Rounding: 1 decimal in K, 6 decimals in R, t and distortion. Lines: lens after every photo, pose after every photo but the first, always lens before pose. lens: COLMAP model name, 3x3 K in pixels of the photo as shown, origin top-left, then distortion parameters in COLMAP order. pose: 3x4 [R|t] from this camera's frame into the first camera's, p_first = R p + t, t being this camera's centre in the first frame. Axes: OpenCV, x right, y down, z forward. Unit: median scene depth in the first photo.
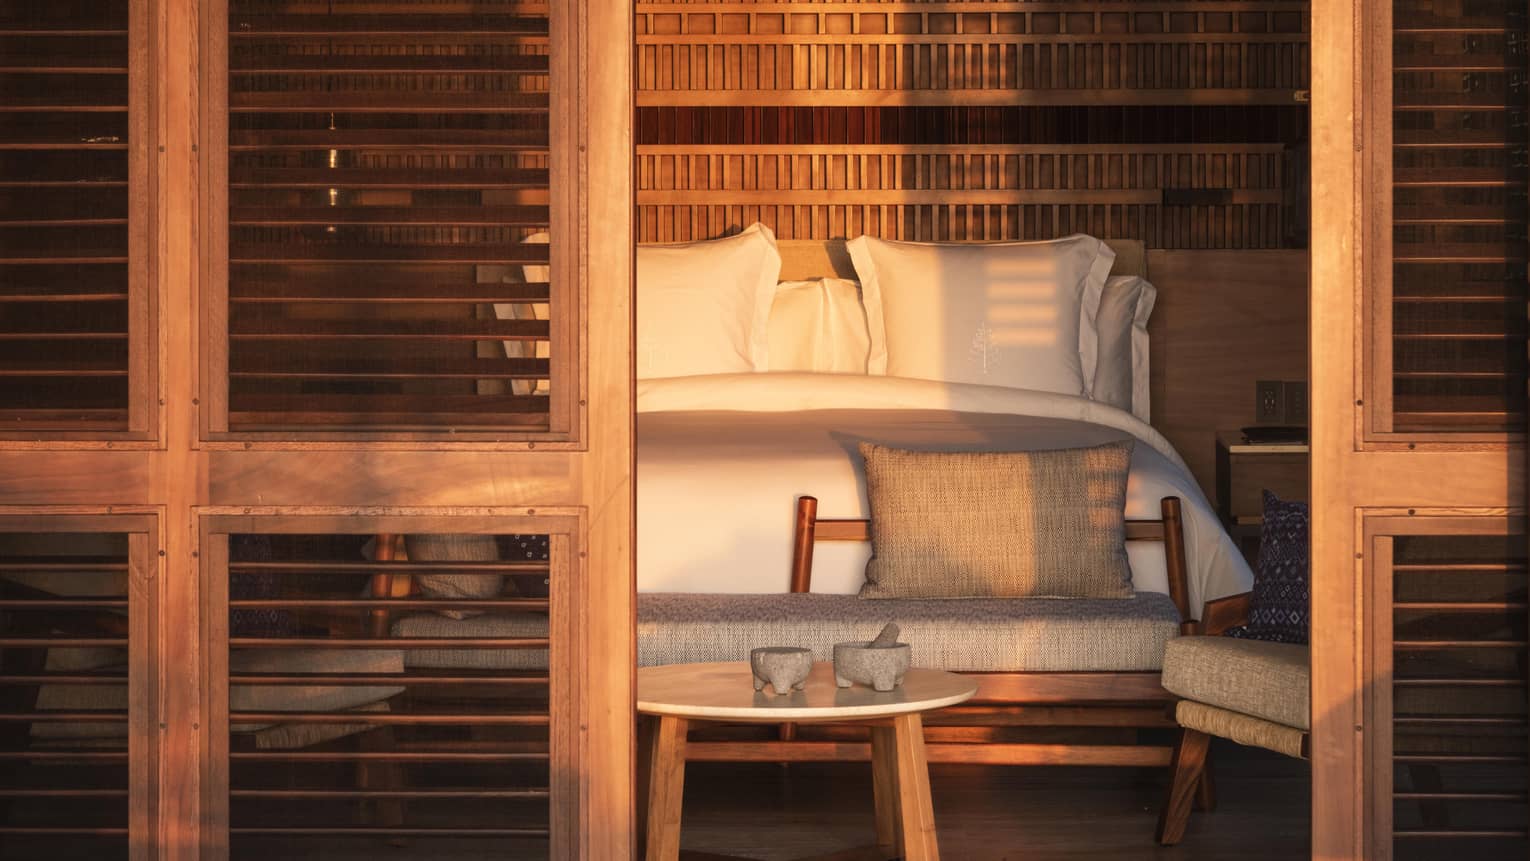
lens RADIAL K [[5248.1, 0, 764.7], [0, 5248.1, 430.0], [0, 0, 1]] dist [-0.006796, 0.000000]
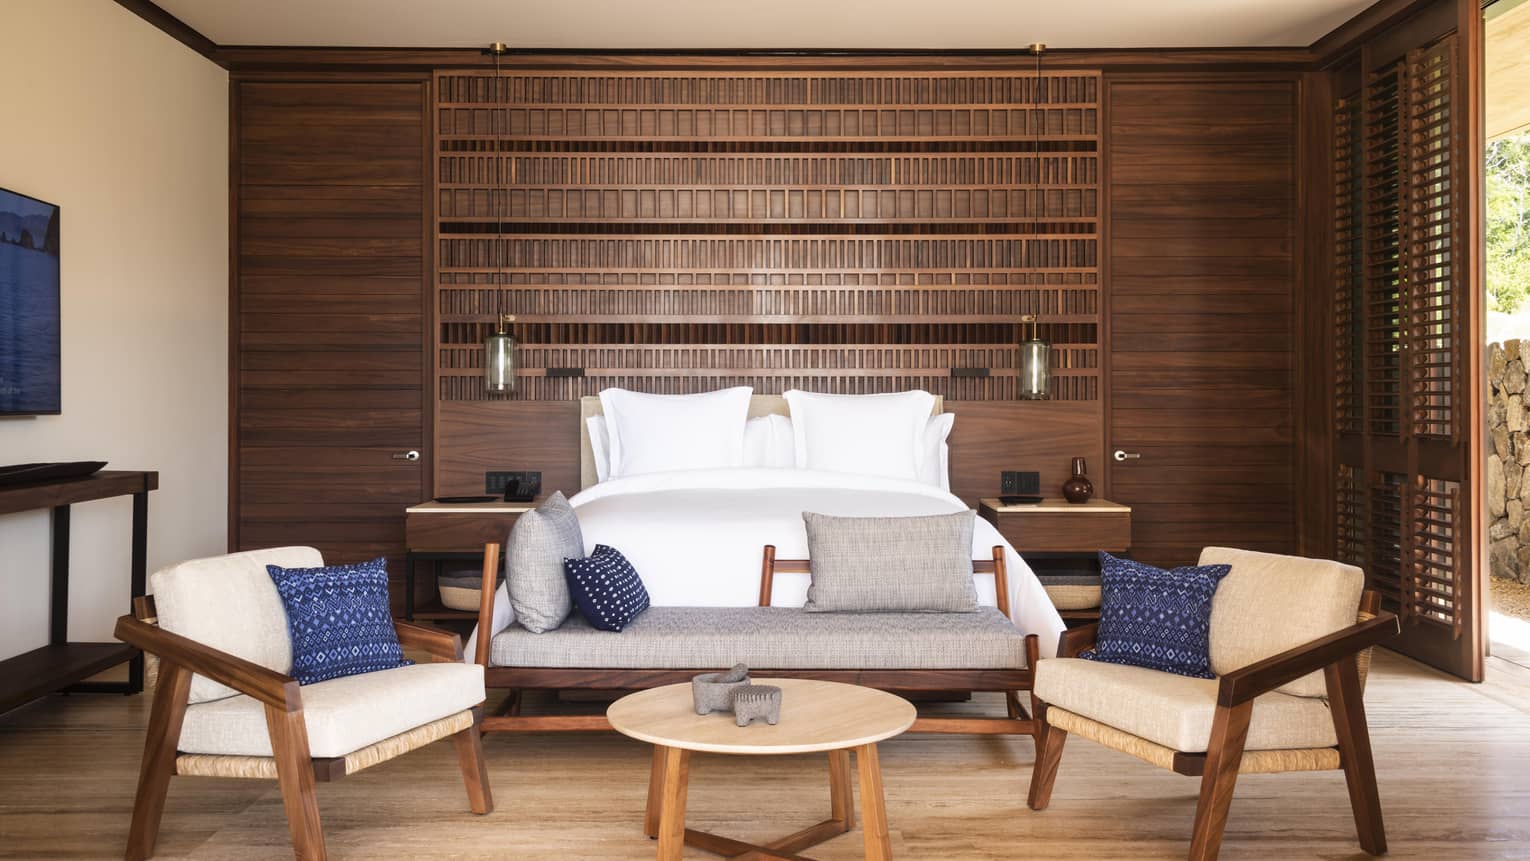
lens RADIAL K [[5248.1, 0, 765.2], [0, 5248.1, 430.7], [0, 0, 1]] dist [-0.006796, 0.000000]
pose [[0.999994, 0.003326, -0.000187, 0.010290], [-0.003329, 0.999831, -0.018085, 0.010012], [0.000127, 0.018086, 0.999836, -0.856615]]
